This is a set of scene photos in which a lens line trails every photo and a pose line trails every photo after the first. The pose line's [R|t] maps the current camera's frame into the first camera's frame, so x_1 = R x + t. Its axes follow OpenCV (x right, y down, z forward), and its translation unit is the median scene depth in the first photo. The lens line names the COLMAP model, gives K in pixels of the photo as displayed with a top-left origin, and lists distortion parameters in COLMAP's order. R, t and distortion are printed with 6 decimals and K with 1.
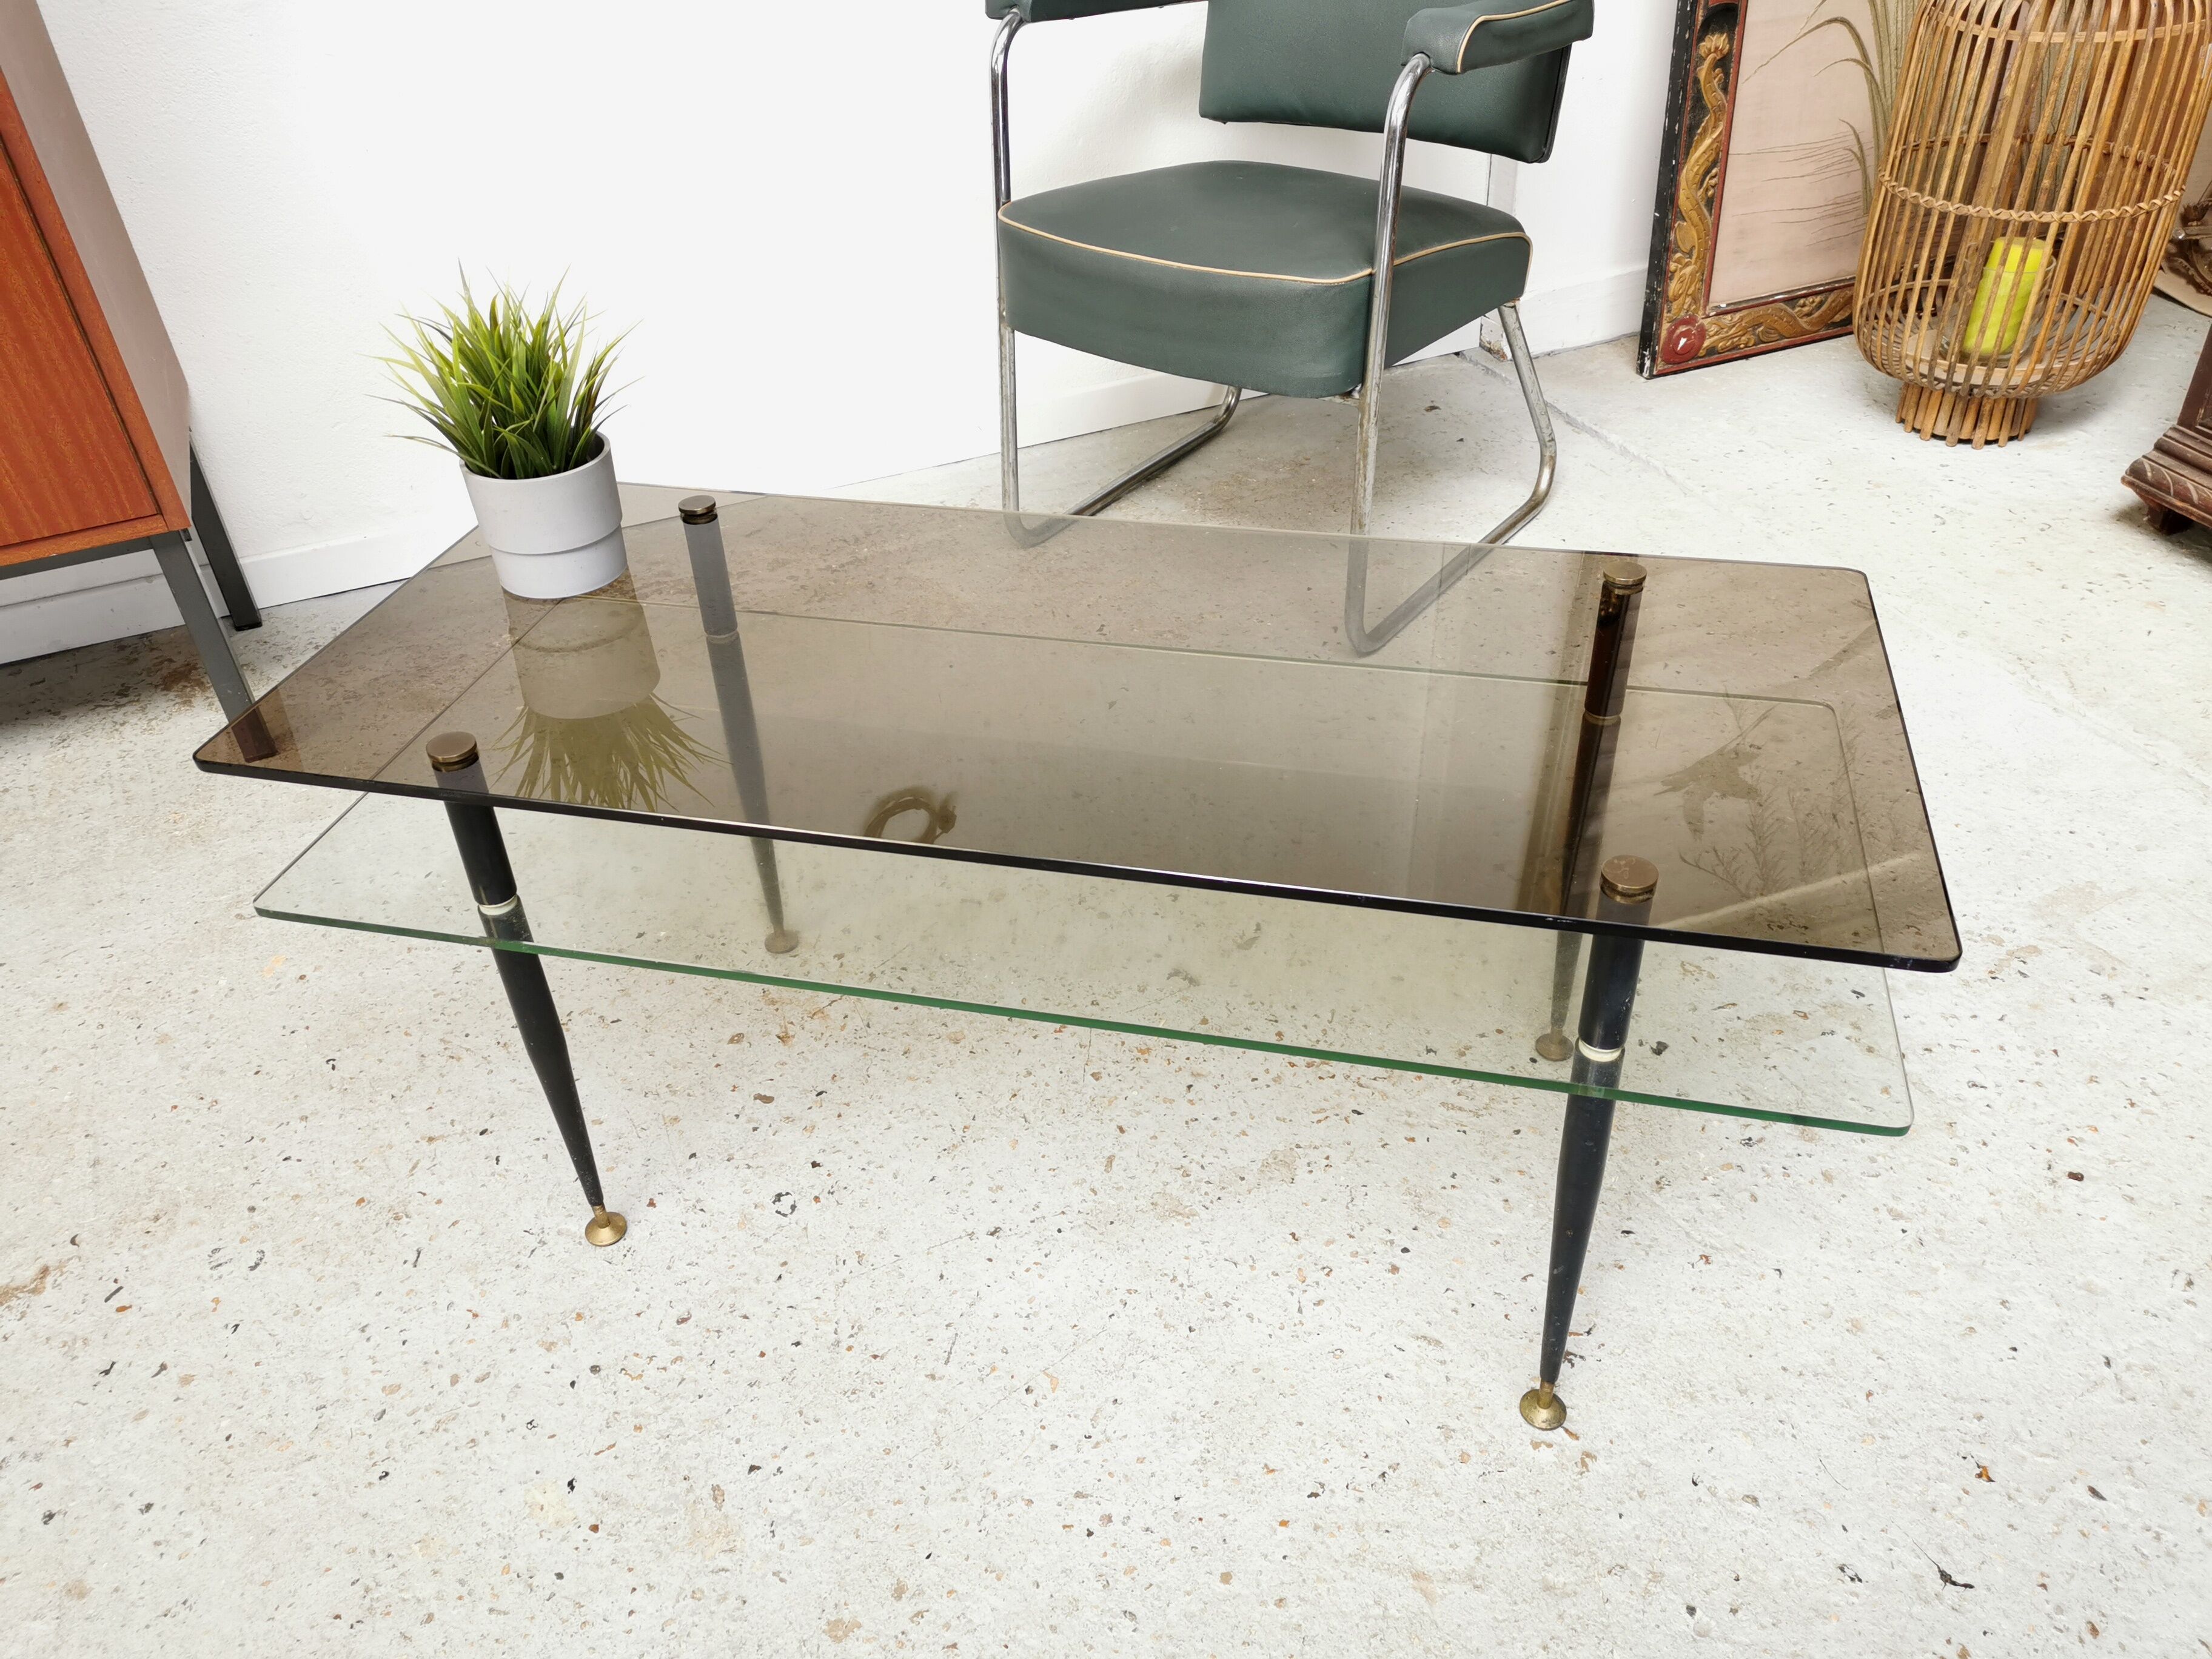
lens RADIAL K [[1705.5, 0, 1104.9], [0, 1705.5, 830.8], [0, 0, 1]] dist [0.070669, -0.075507]
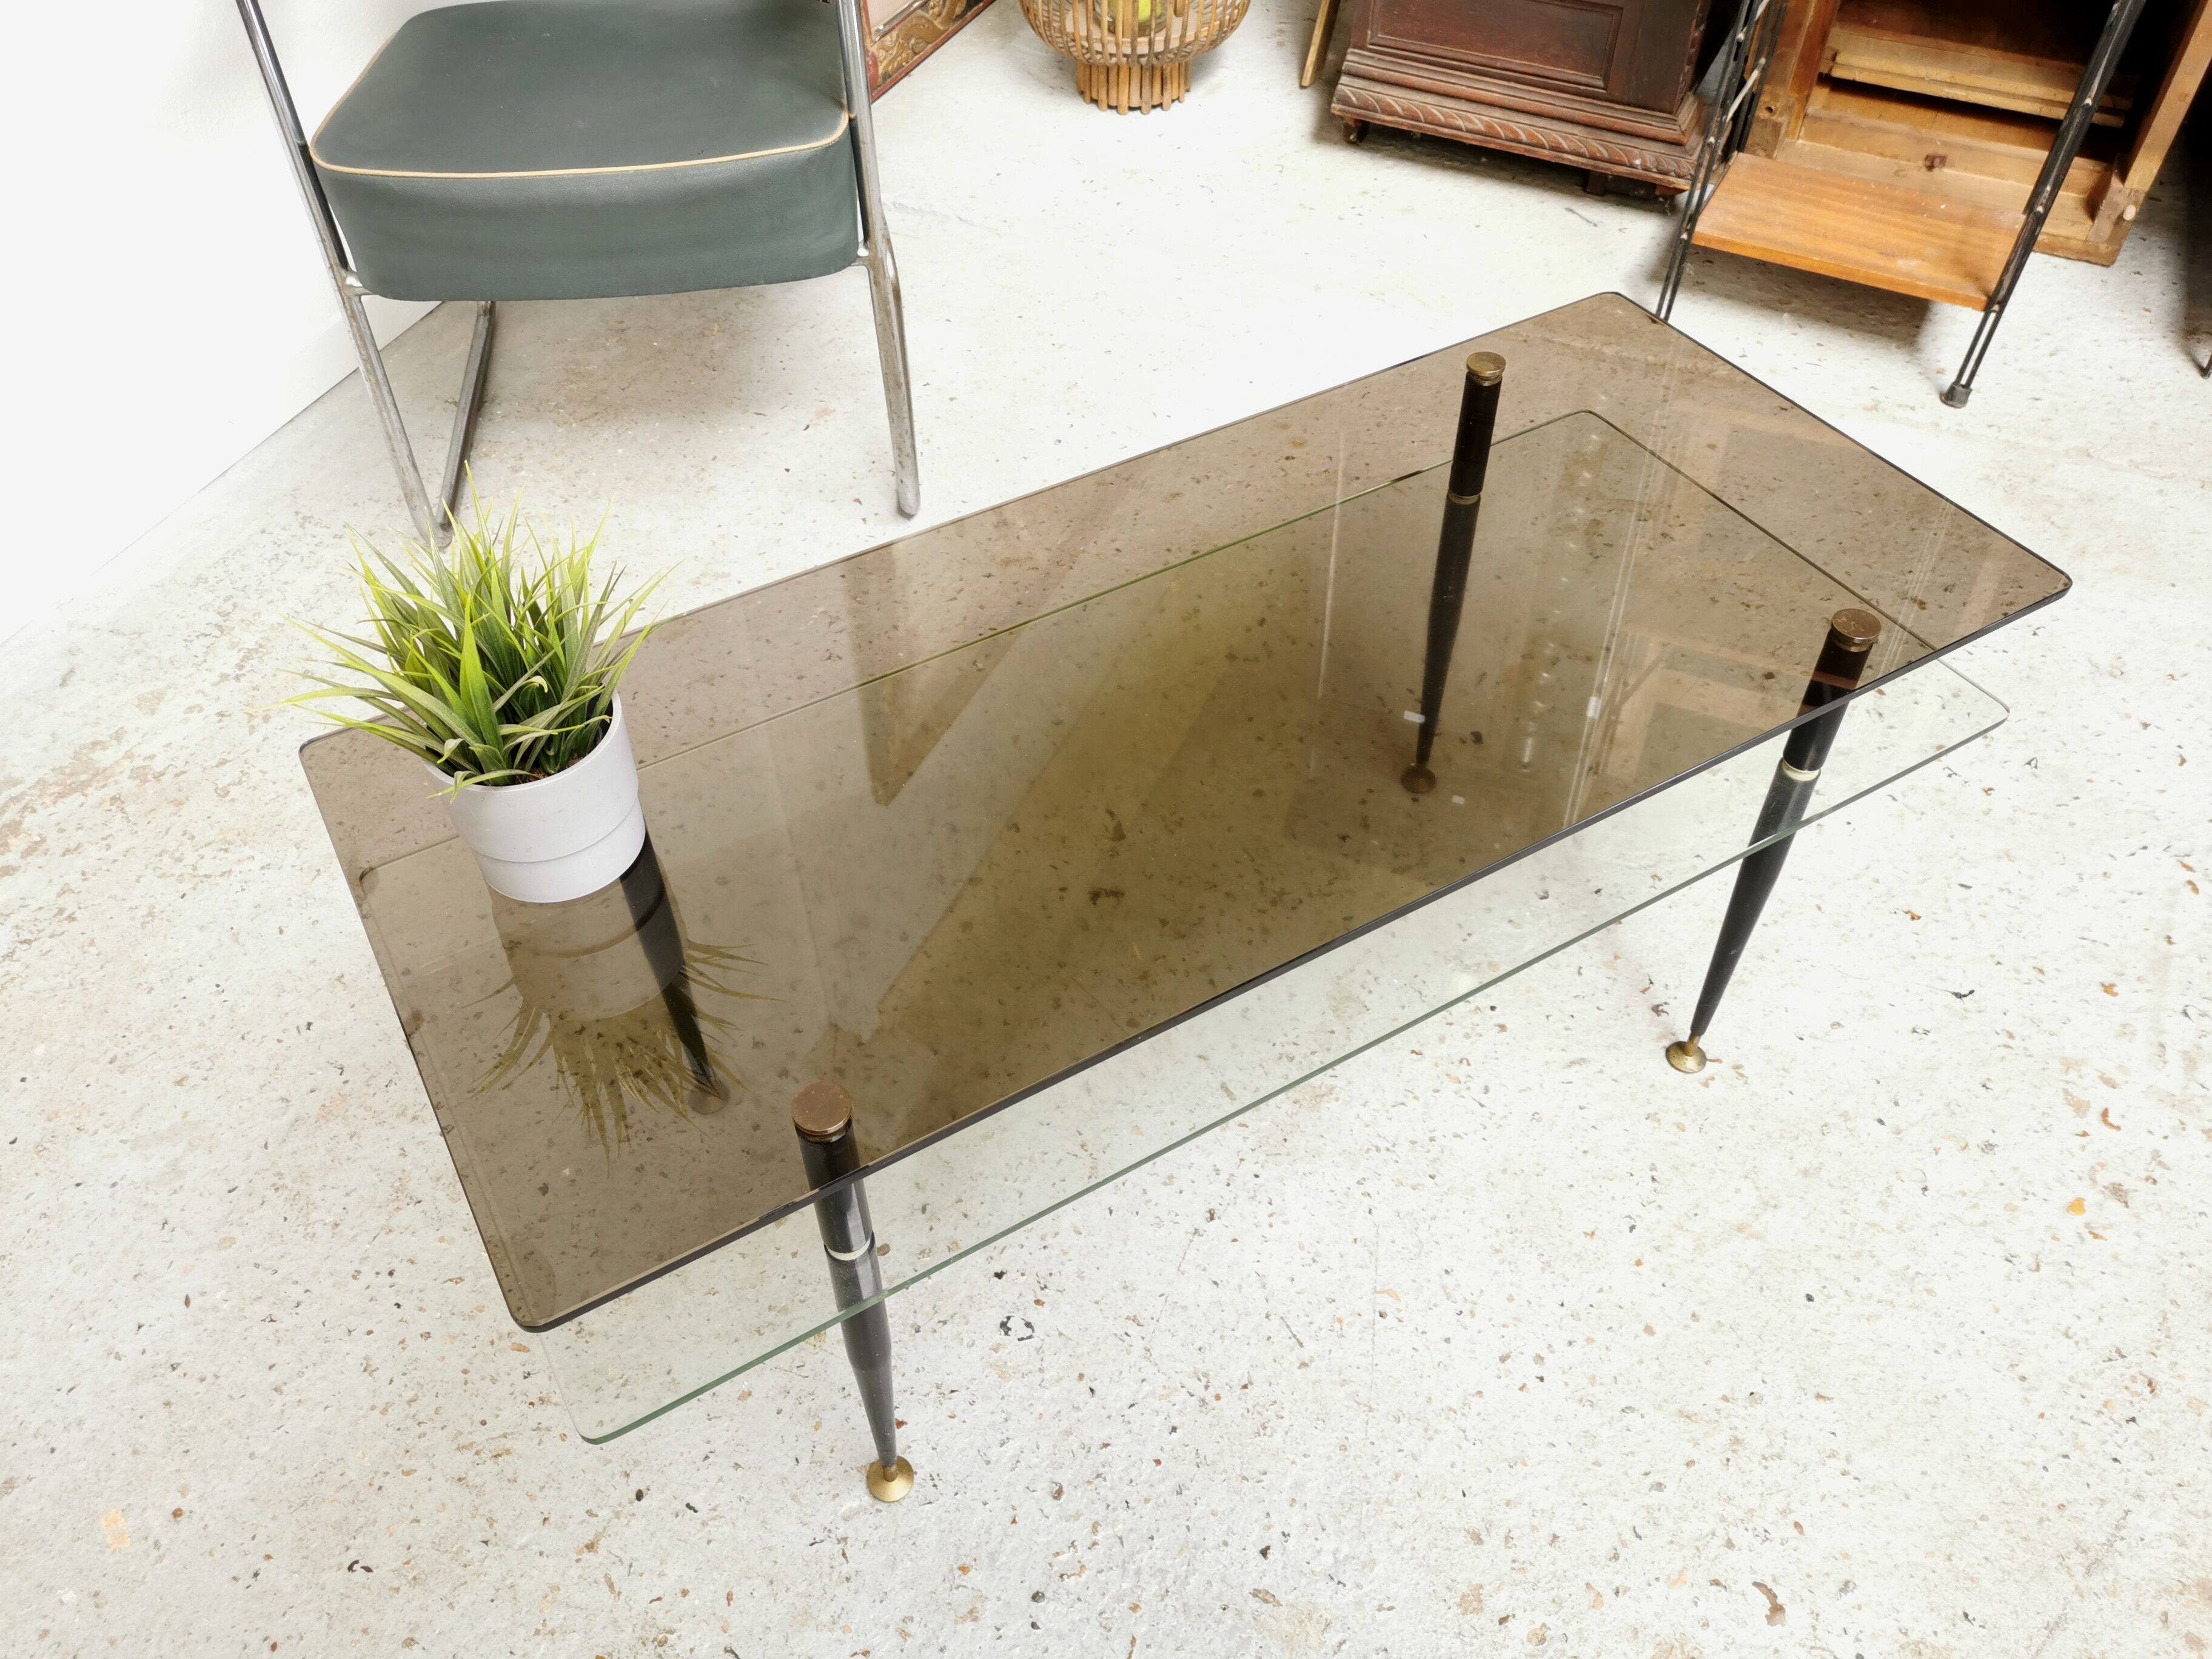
lens RADIAL K [[1709.6, 0, 1104.5], [0, 1709.6, 831.6], [0, 0, 1]] dist [0.073112, -0.087492]
pose [[0.719085, -0.483624, 0.499023, -0.479428], [0.386803, 0.875129, 0.290746, -0.262474], [-0.577321, -0.016048, 0.816359, 0.222429]]
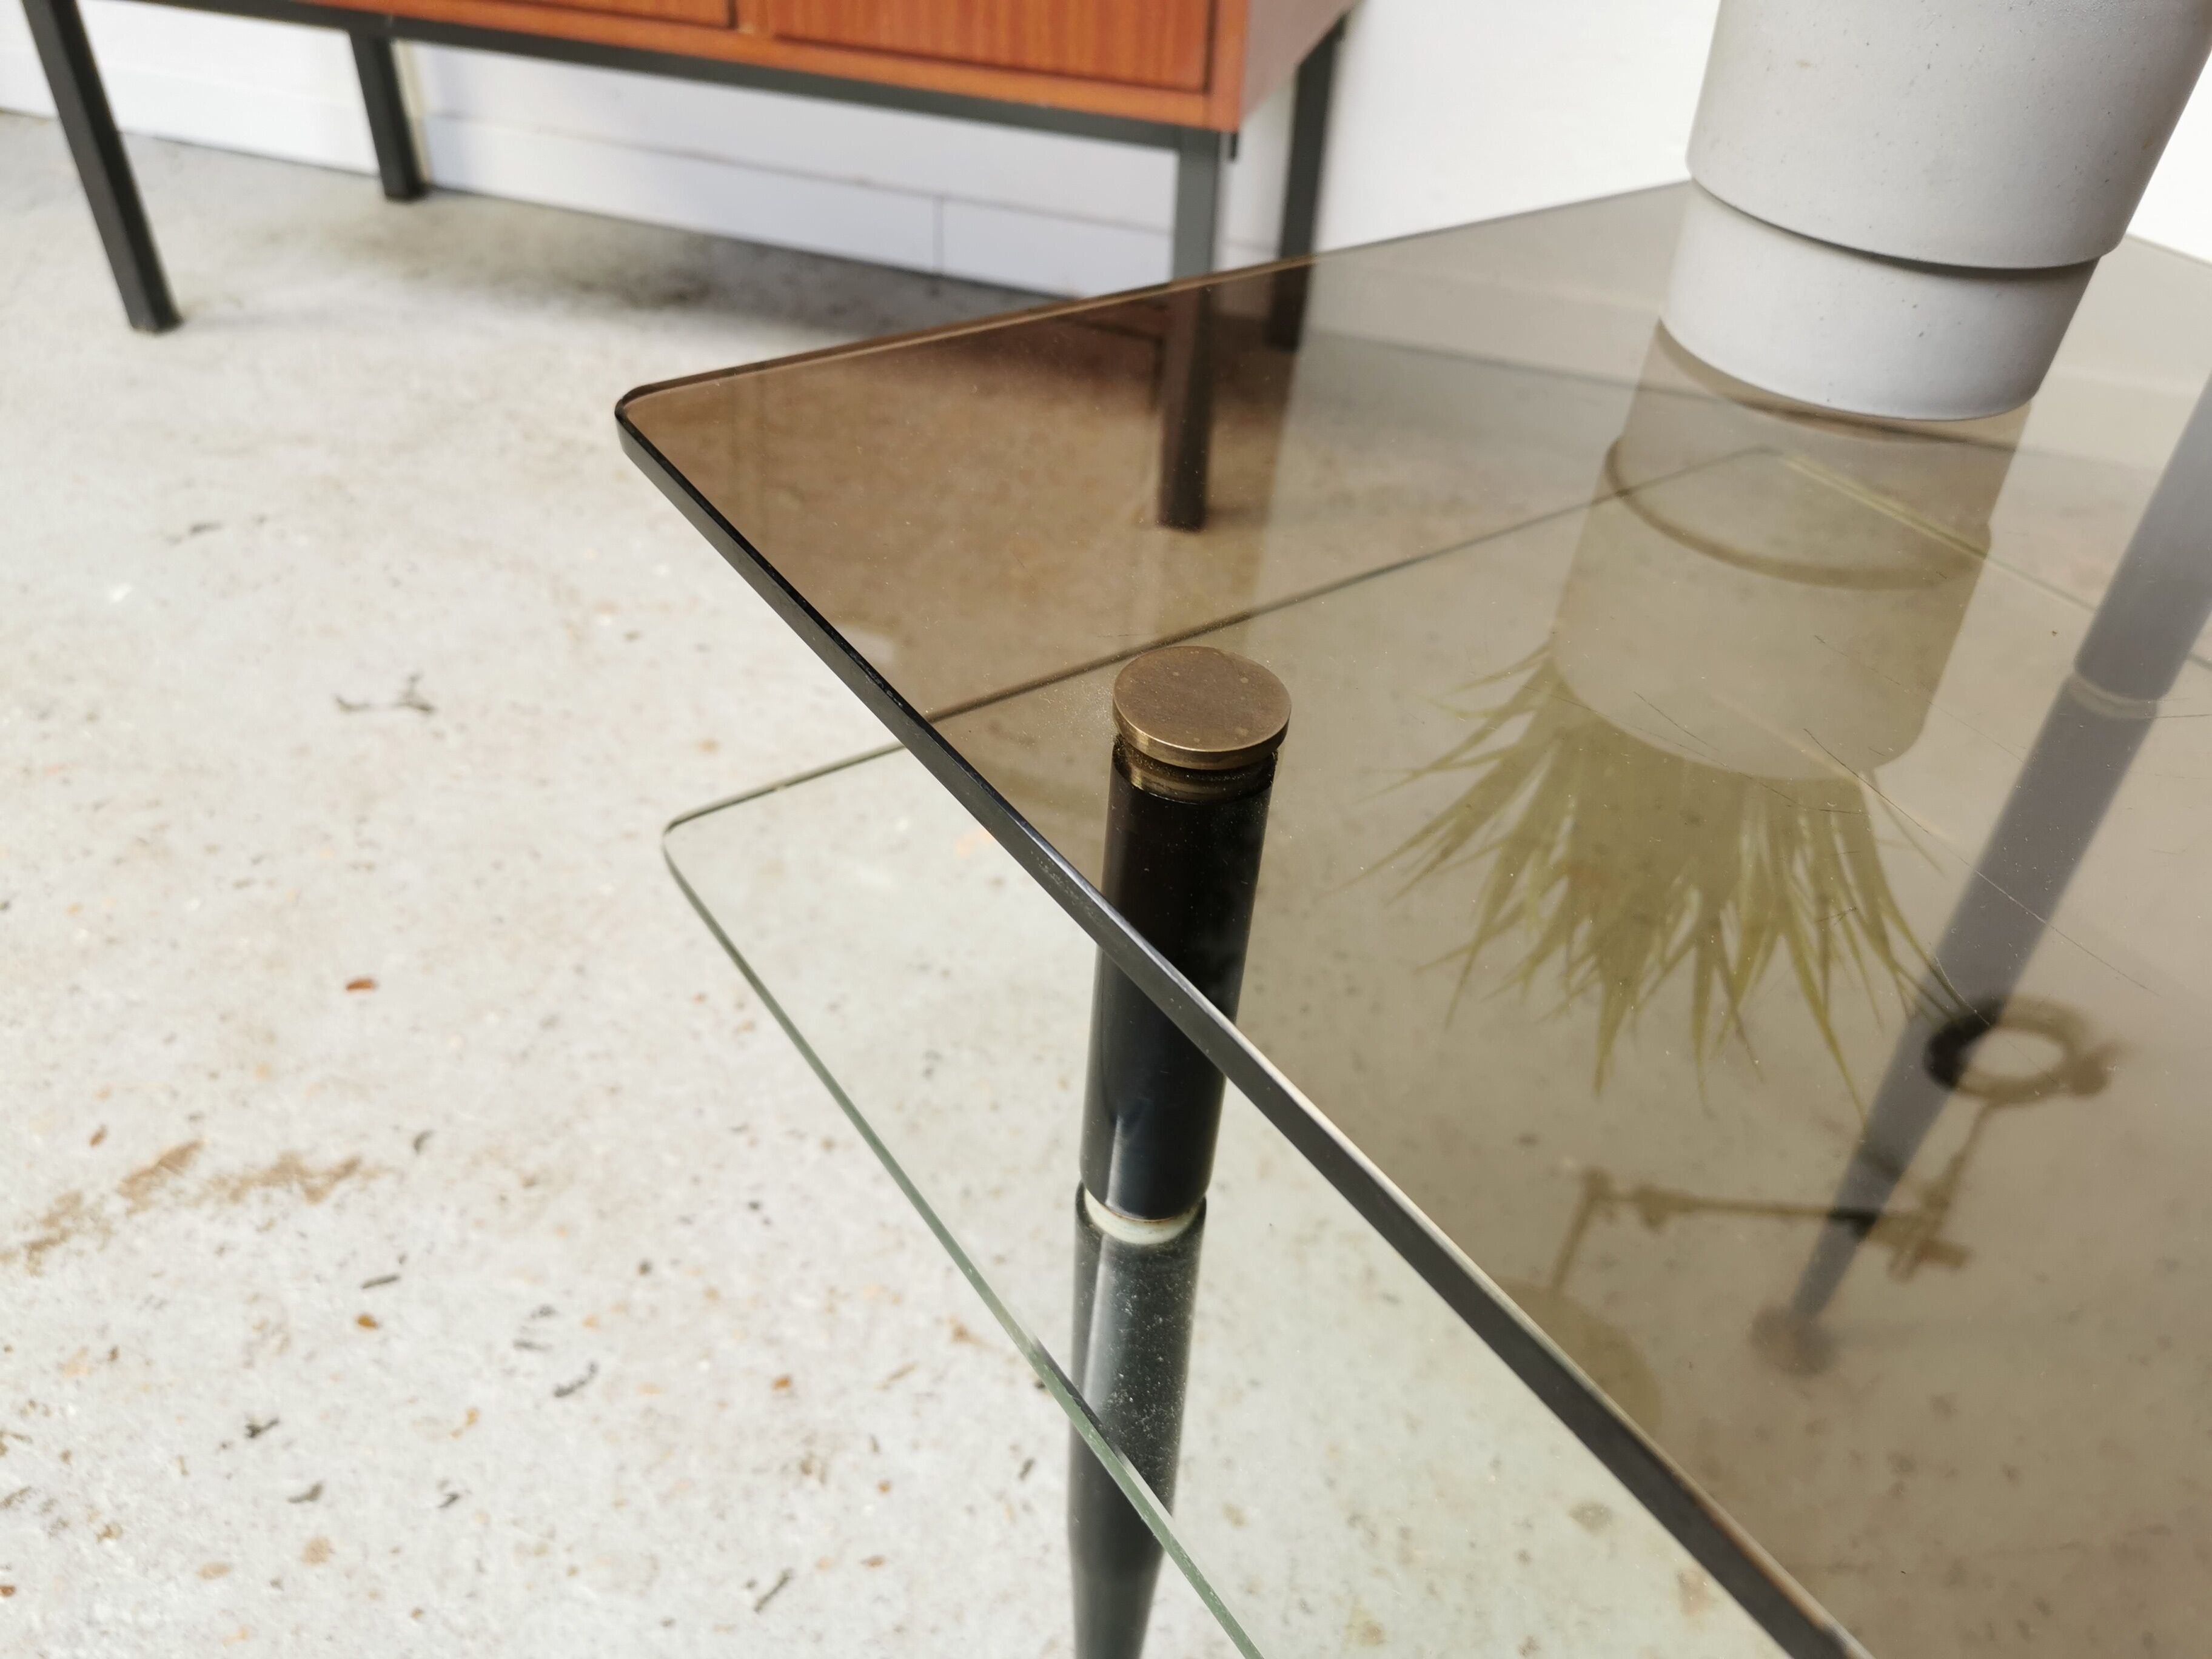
lens RADIAL K [[1737.6, 0, 1108.9], [0, 1737.6, 834.7], [0, 0, 1]] dist [0.040686, -0.056825]
pose [[0.740936, 0.479313, -0.470397, -0.198581], [-0.458255, 0.872875, 0.167609, -0.054213], [0.490935, 0.091374, 0.866391, 0.593655]]
